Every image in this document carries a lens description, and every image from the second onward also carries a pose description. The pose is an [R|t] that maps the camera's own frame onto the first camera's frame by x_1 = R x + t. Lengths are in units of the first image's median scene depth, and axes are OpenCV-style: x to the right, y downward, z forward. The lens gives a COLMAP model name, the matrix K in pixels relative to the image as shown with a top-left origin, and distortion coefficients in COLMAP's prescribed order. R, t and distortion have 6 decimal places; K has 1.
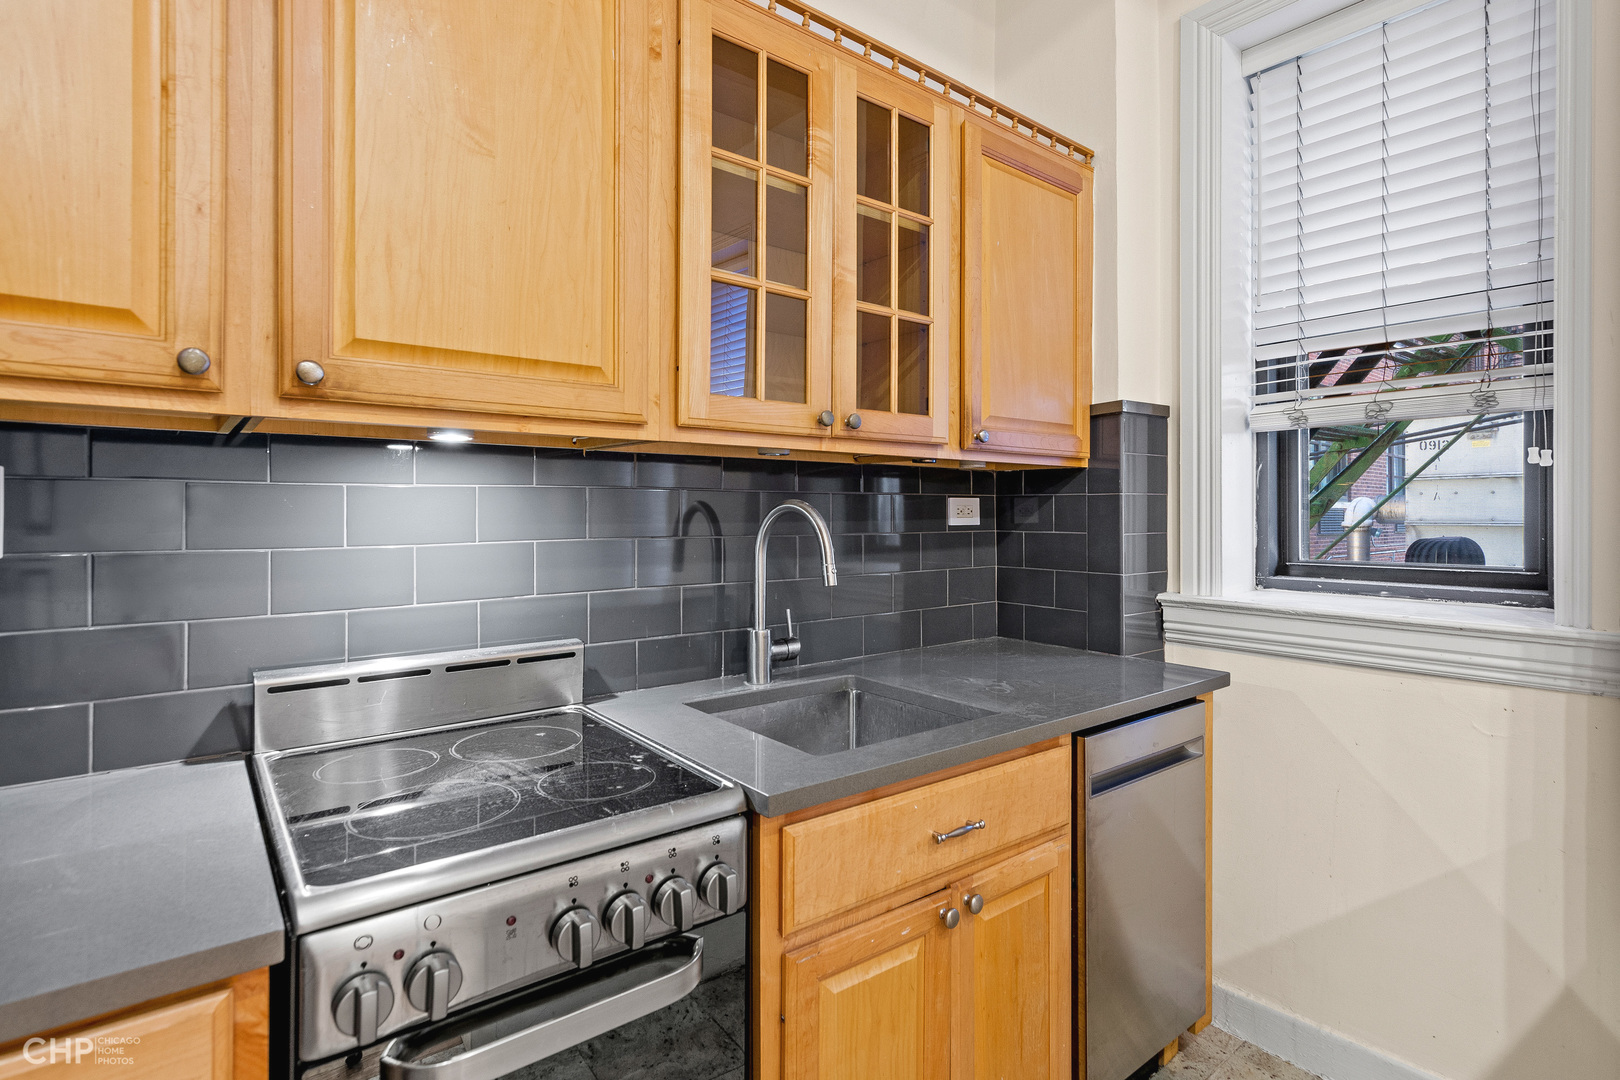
lens RADIAL K [[798.1, 0, 819.5], [0, 798.1, 506.2], [0, 0, 1]] dist [0.000238, 0.000063]
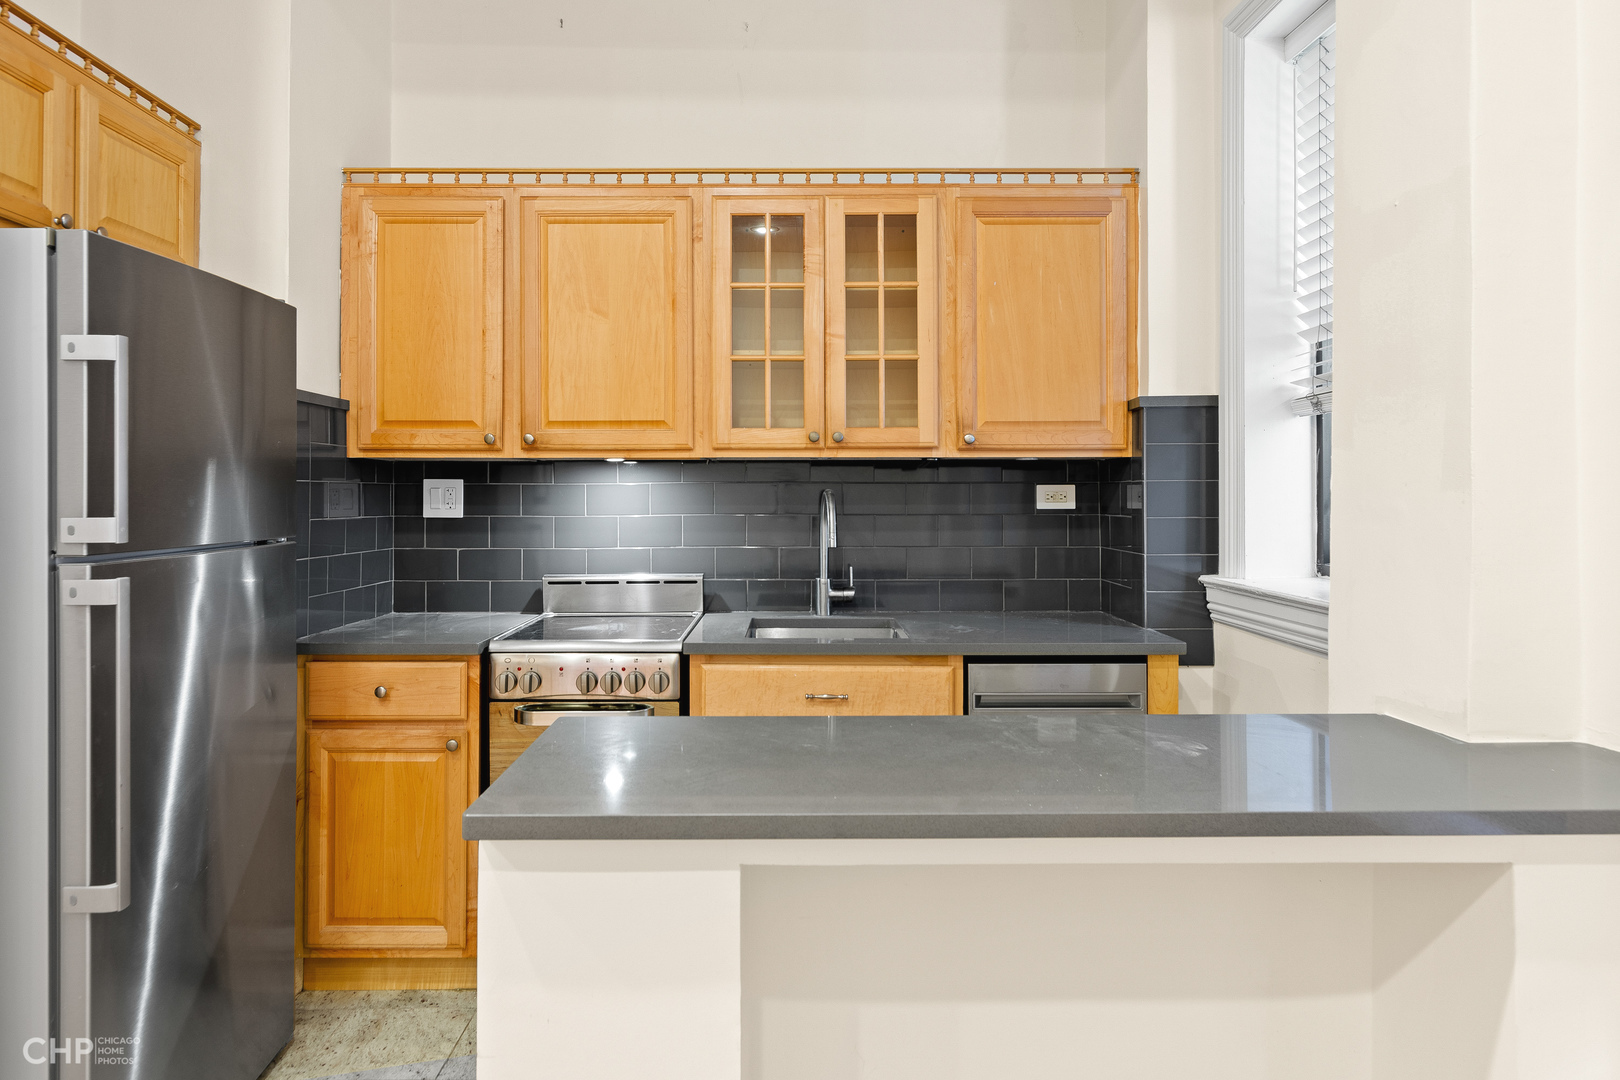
lens RADIAL K [[991.9, 0, 787.9], [0, 991.9, 485.0], [0, 0, 1]] dist [0.002075, 0.000160]
pose [[0.776455, -0.008242, -0.630119, 1.167580], [0.006119, 0.999966, -0.005539, -0.007626], [0.630143, 0.000445, 0.776479, -0.510396]]
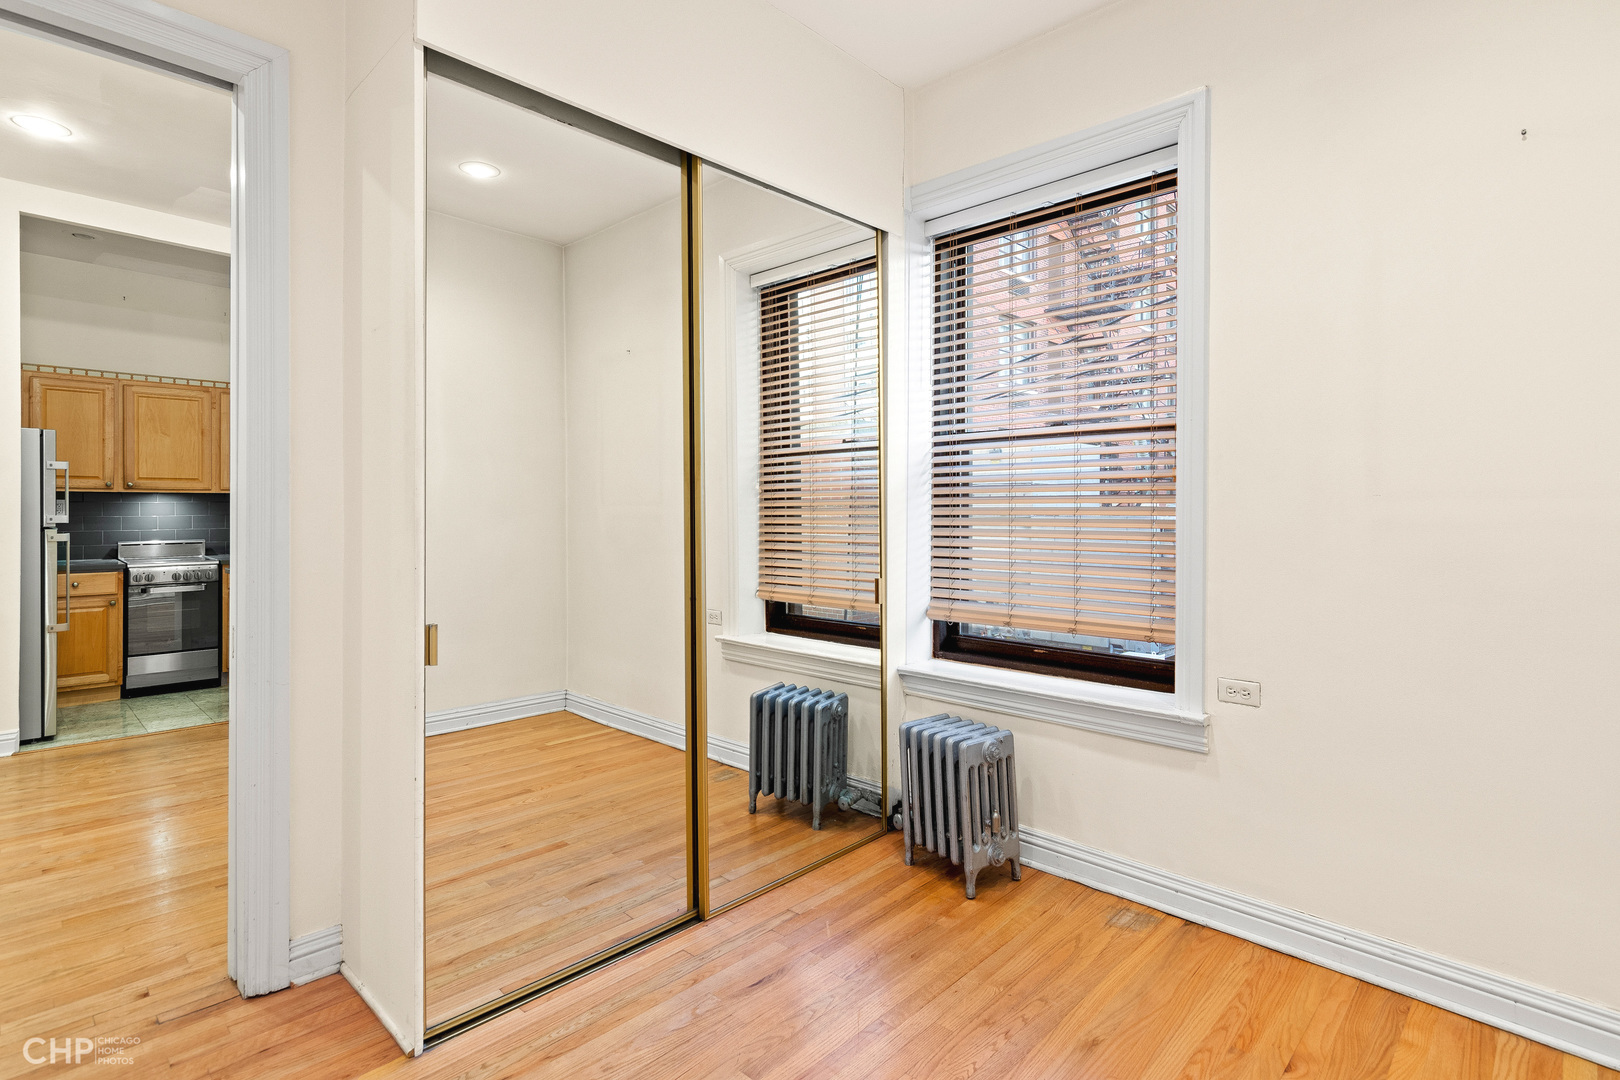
lens RADIAL K [[814.0, 0, 826.9], [0, 814.0, 504.2], [0, 0, 1]] dist [0.002570, 0.000240]
pose [[0.992341, 0.002055, 0.123509, 2.374095], [-0.003002, 0.999968, 0.007480, -0.056095], [-0.123490, -0.007794, 0.992315, -3.577926]]
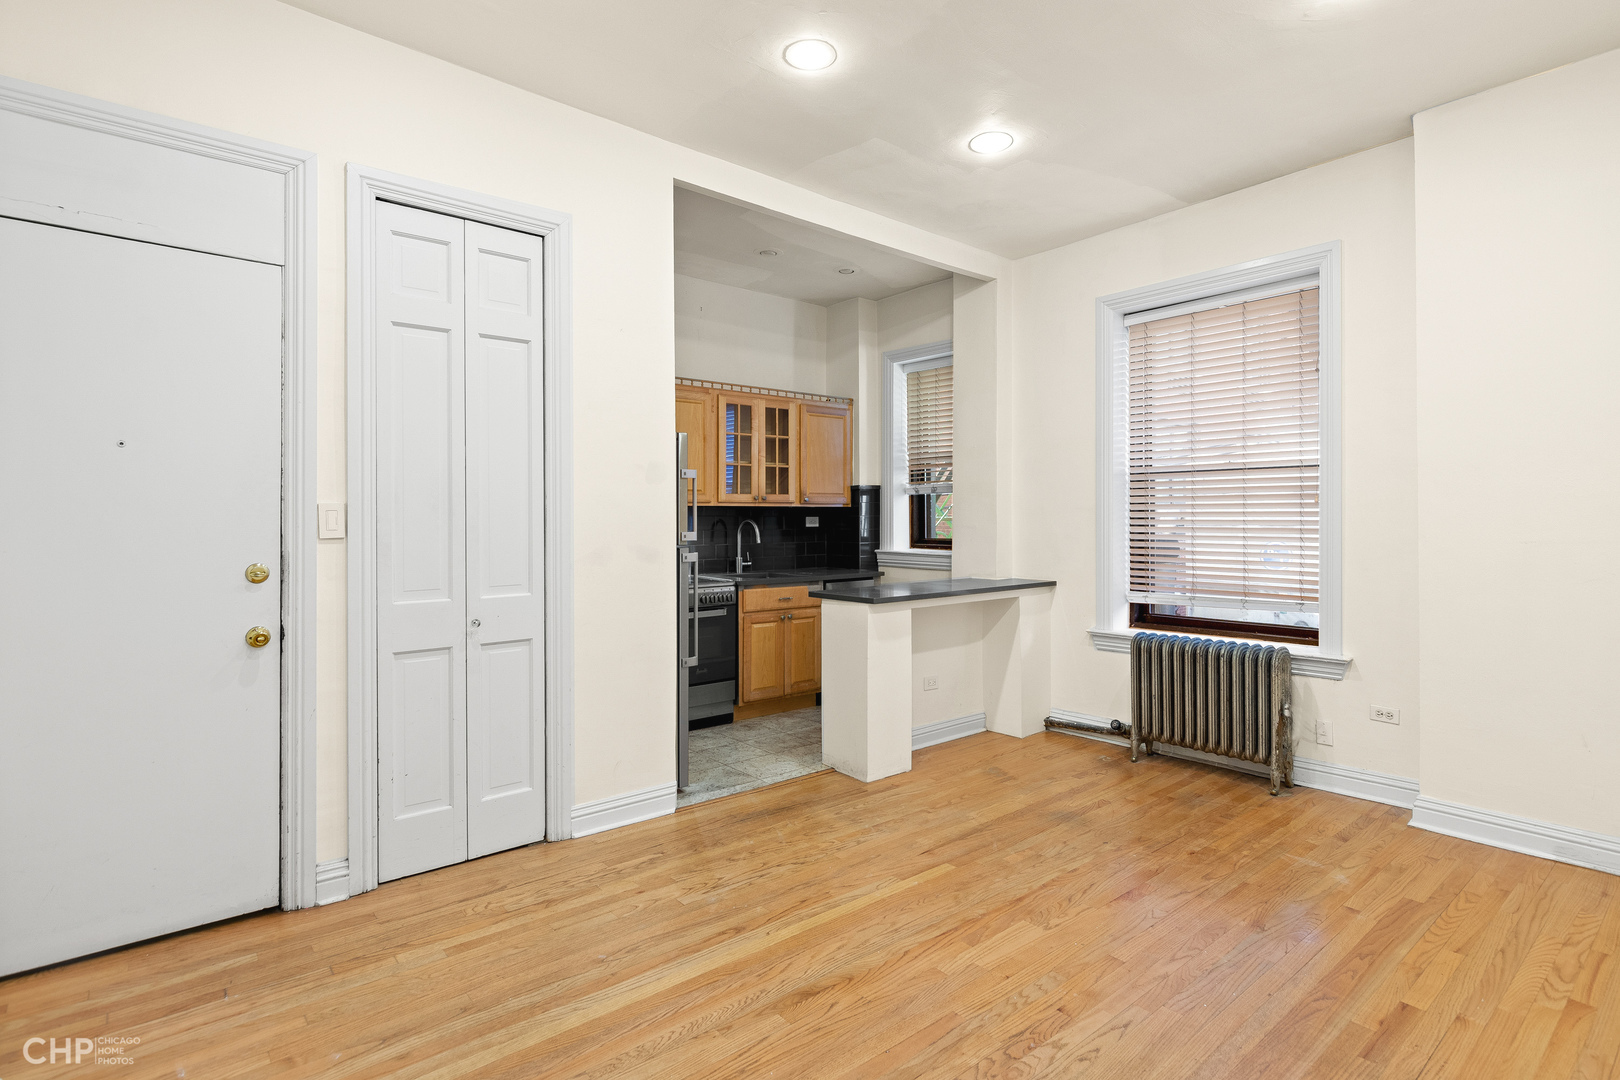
lens RADIAL K [[818.3, 0, 813.5], [0, 818.3, 520.9], [0, 0, 1]] dist [-0.000426, 0.000219]
pose [[0.999953, -0.003618, 0.009000, 0.240210], [0.003498, 0.999907, 0.013213, -0.052580], [-0.009047, -0.013181, 0.999872, -2.831567]]
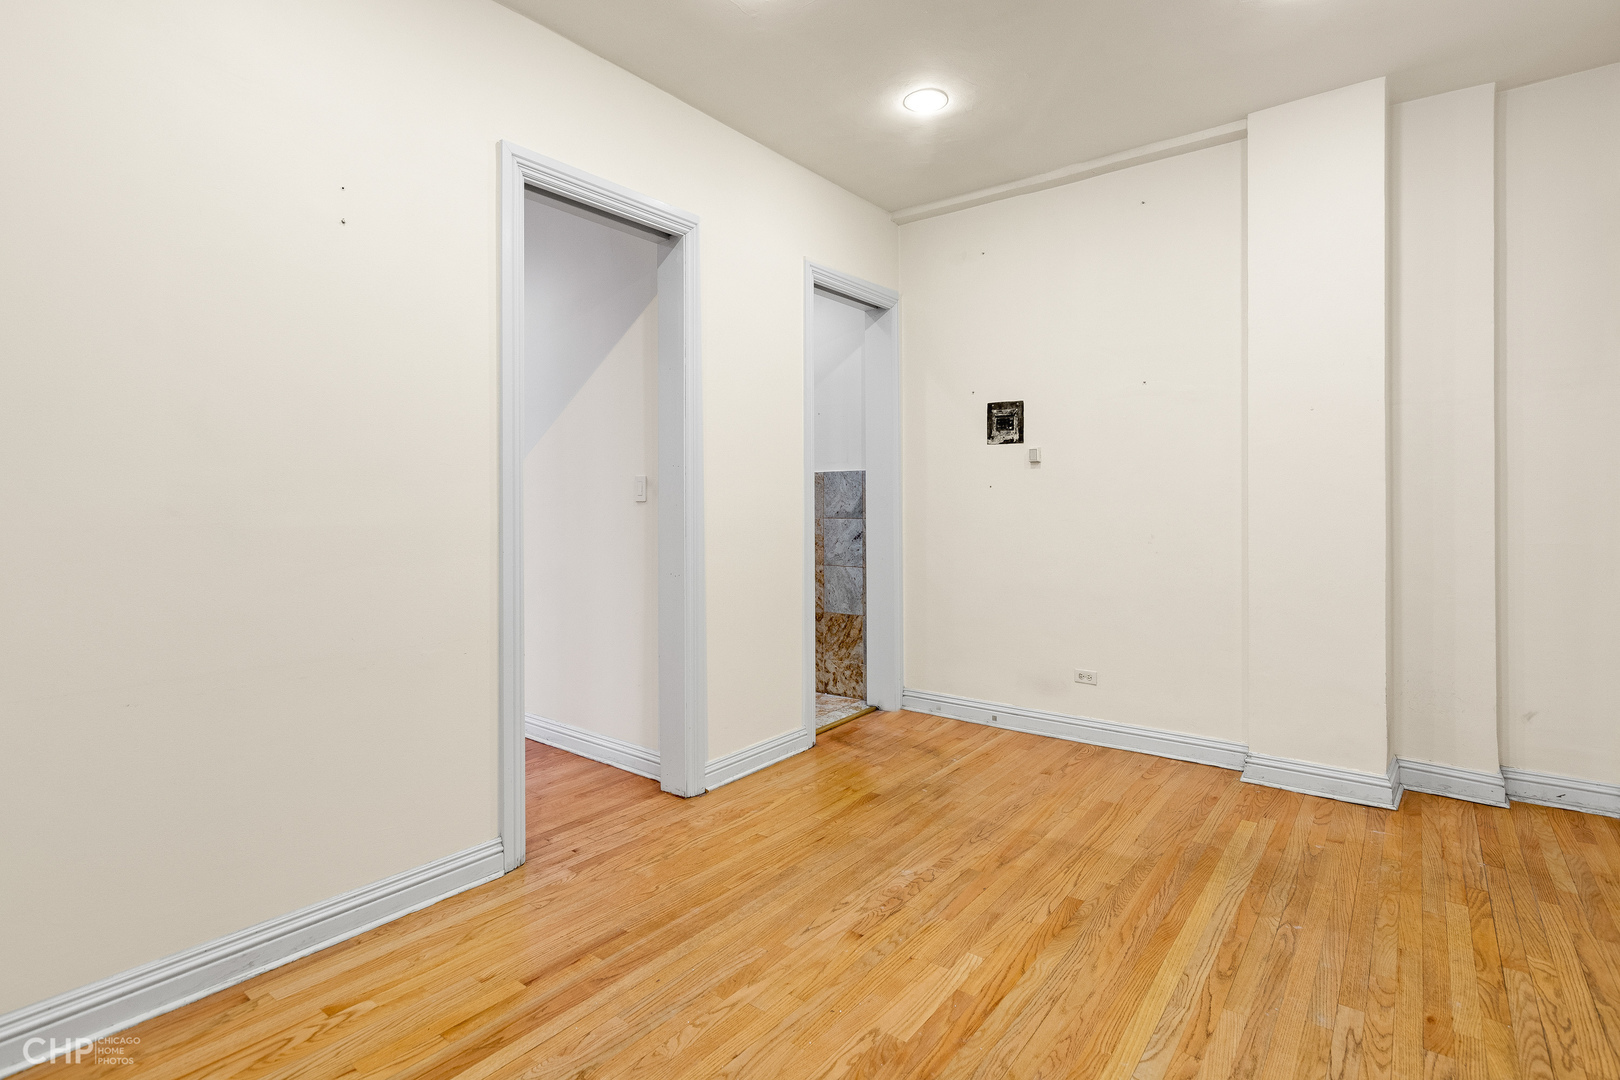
lens RADIAL K [[798.1, 0, 819.5], [0, 798.1, 506.2], [0, 0, 1]] dist [0.000238, 0.000063]
pose [[-0.972508, 0.003006, -0.232850, 1.166658], [0.004823, 0.999962, -0.007236, 0.000466], [0.232820, -0.008161, -0.972486, 0.240990]]
